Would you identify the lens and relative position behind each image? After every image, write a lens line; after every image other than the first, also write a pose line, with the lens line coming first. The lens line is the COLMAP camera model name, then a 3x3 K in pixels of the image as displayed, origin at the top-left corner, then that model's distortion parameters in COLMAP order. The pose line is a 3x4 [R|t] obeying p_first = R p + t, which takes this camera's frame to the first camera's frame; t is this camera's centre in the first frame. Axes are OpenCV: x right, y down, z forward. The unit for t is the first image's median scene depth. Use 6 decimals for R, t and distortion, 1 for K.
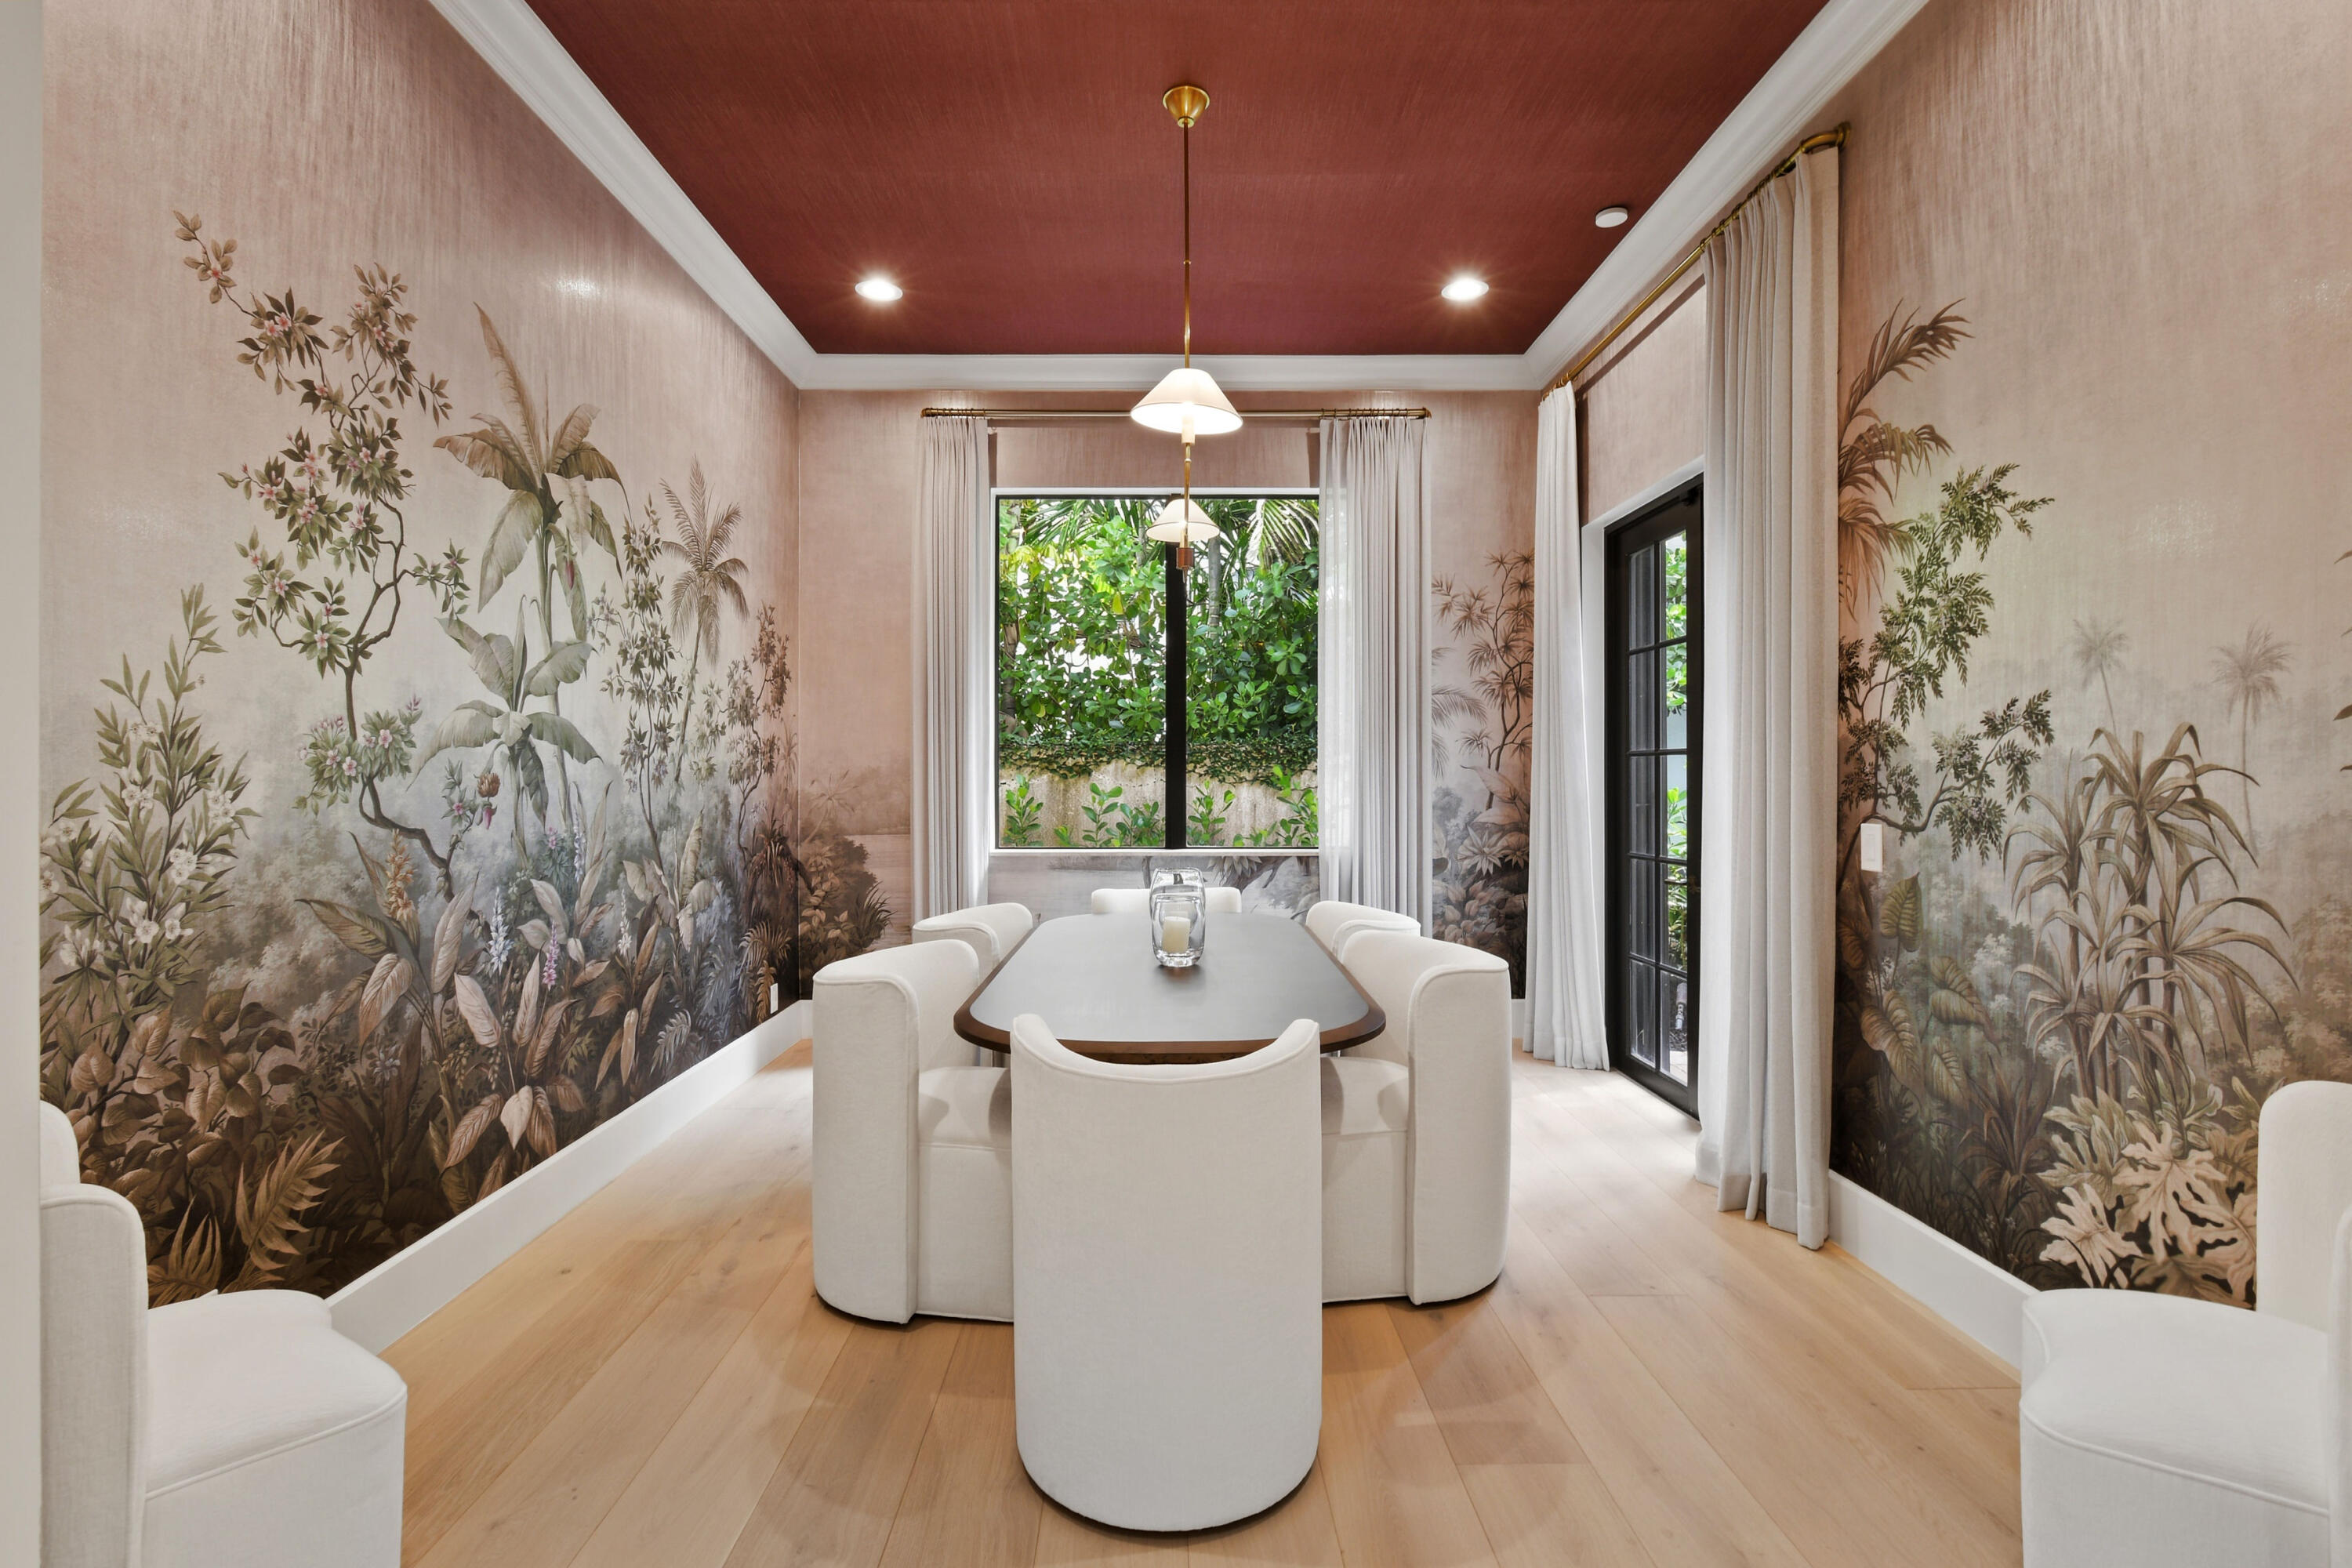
lens RADIAL K [[1117.9, 0, 1179.3], [0, 1117.9, 774.3], [0, 0, 1]] dist [0.010654, -0.004413]
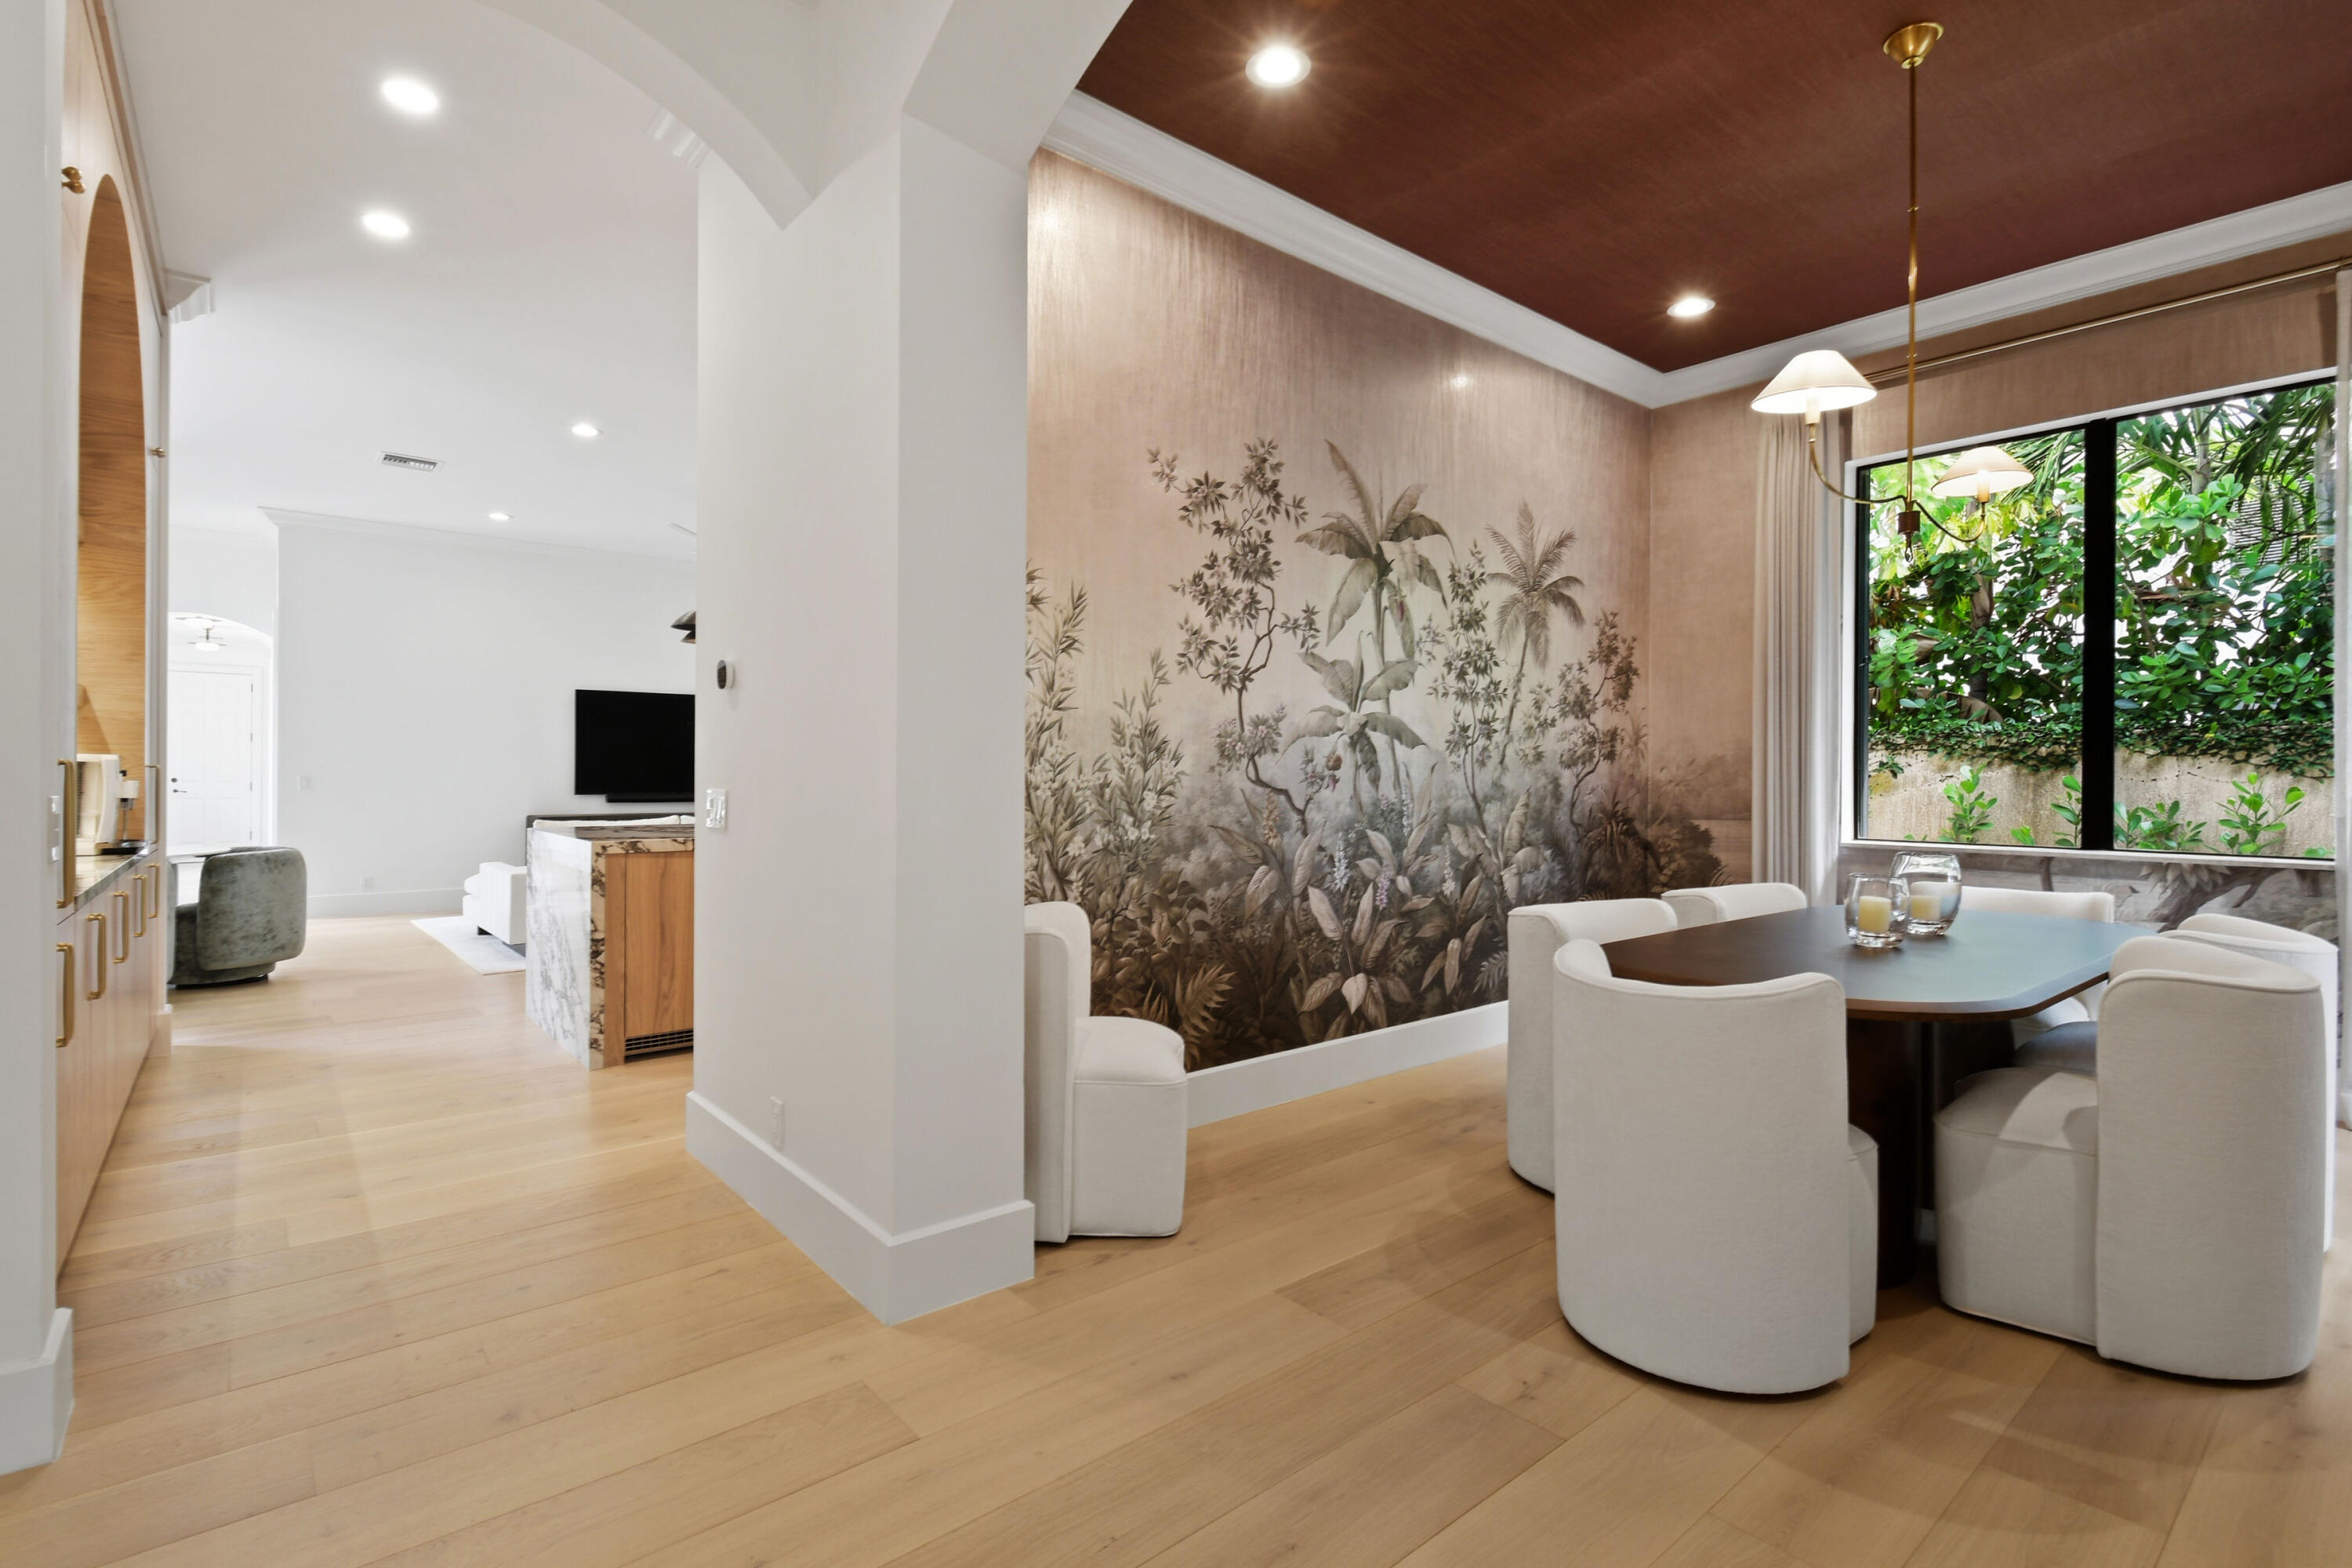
lens RADIAL K [[1117.9, 0, 1171.5], [0, 1117.9, 780.6], [0, 0, 1]] dist [0.010654, -0.004413]
pose [[0.629252, 0.007293, -0.777167, 0.560286], [-0.005225, 0.999973, 0.005154, 0.038324], [0.777184, 0.000818, 0.629273, -0.132435]]
